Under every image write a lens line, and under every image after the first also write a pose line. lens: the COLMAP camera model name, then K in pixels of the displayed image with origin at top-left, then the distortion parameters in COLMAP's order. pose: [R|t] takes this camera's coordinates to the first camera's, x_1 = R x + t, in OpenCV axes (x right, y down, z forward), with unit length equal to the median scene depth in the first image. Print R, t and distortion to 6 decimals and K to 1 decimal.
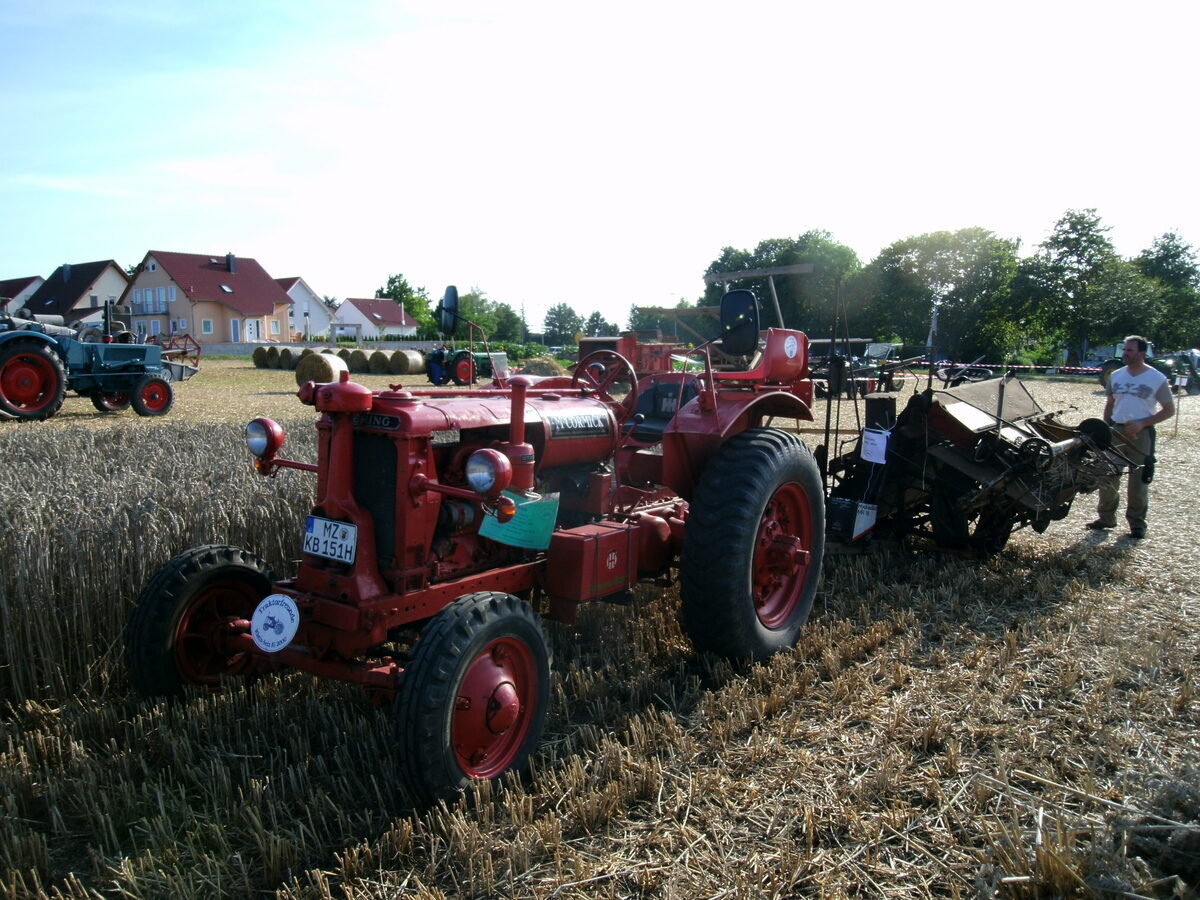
lens RADIAL K [[1021.6, 0, 601.9], [0, 1021.6, 453.7], [0, 0, 1]] dist [-0.041623, -0.042179]
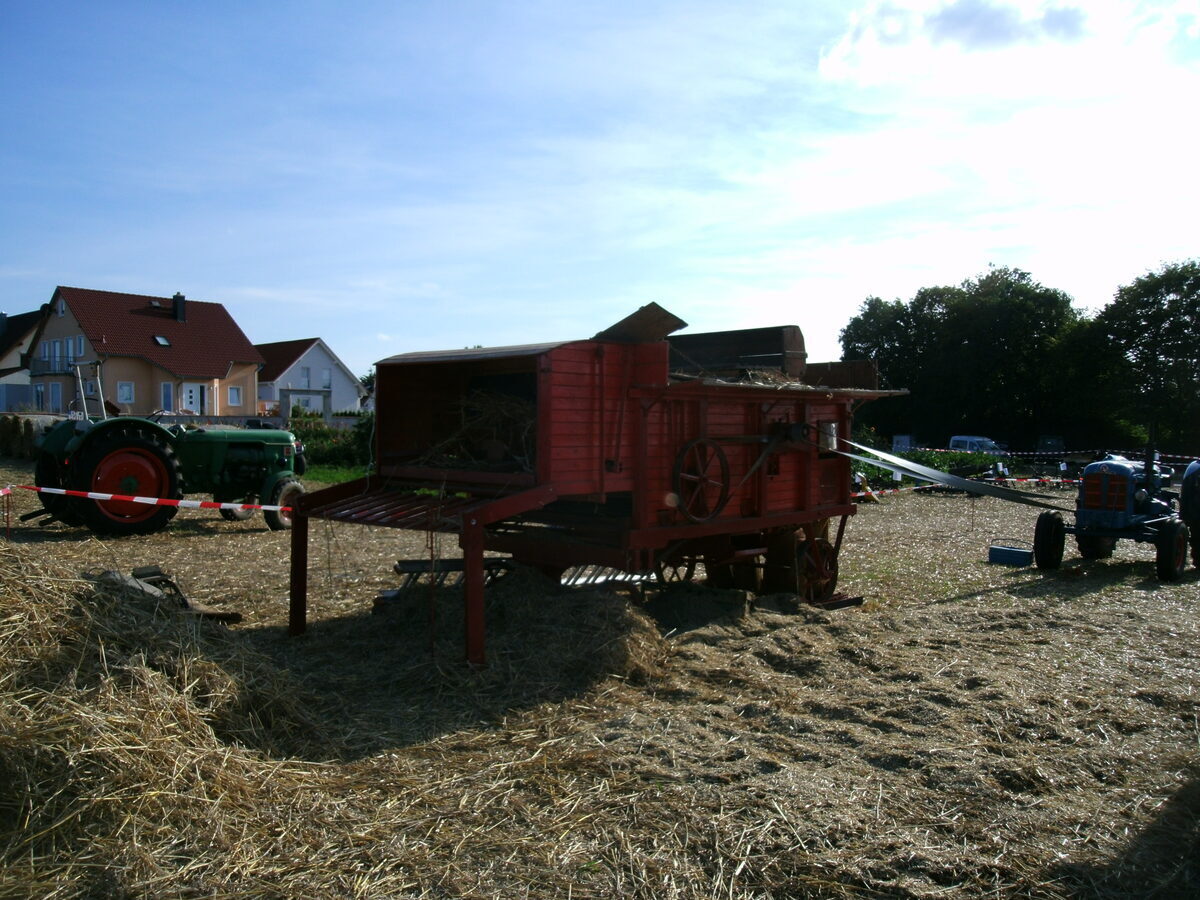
lens RADIAL K [[1021.6, 0, 592.9], [0, 1021.6, 444.4], [0, 0, 1]] dist [-0.041623, -0.042179]
pose [[0.992390, 0.016489, -0.122028, 0.018428], [-0.027495, 0.995646, -0.089066, -0.035384], [0.120028, 0.091743, 0.988522, 0.342545]]
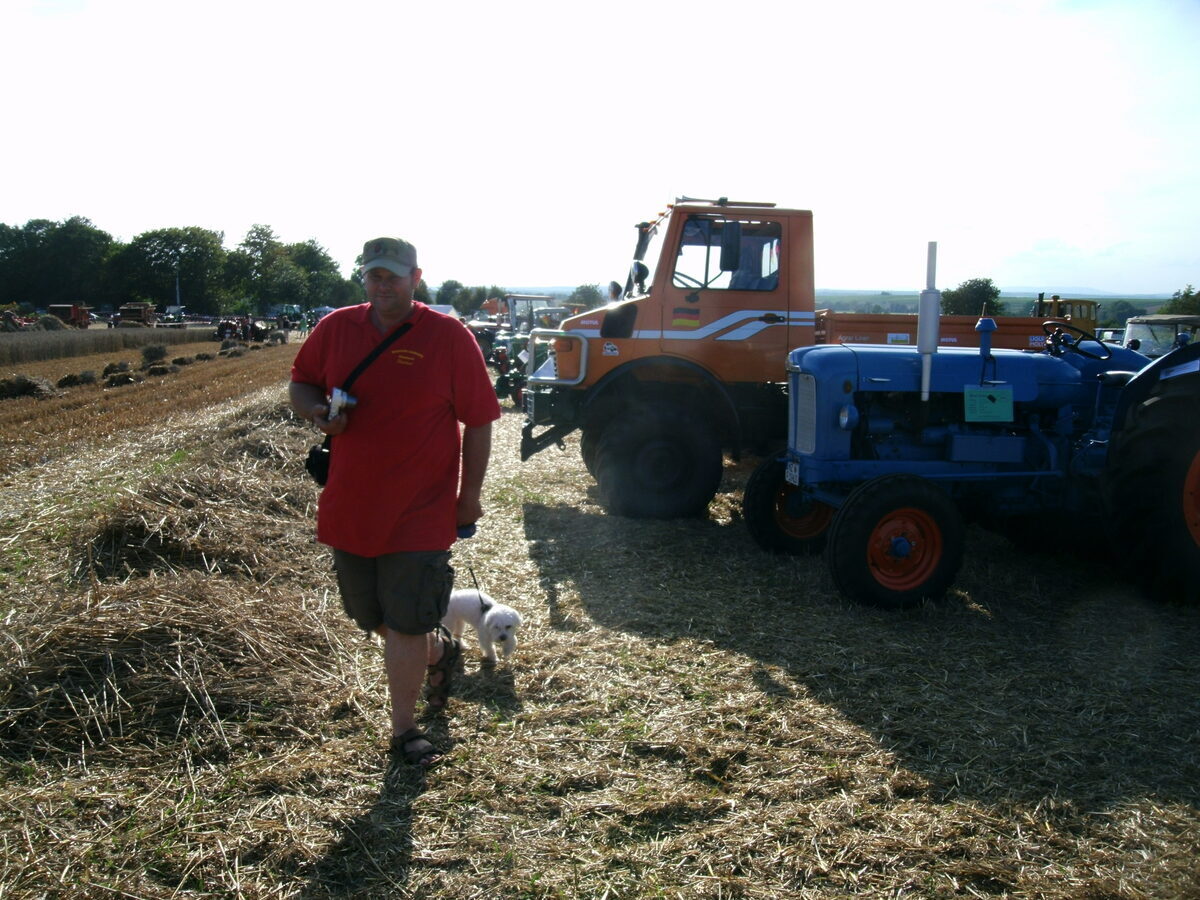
lens RADIAL K [[1021.6, 0, 600.5], [0, 1021.6, 451.4], [0, 0, 1]] dist [-0.041623, -0.042179]
pose [[0.729867, -0.085737, 0.678191, -0.262135], [0.051878, 0.996190, 0.070108, 0.044435], [-0.681618, -0.015987, 0.731534, -0.565654]]
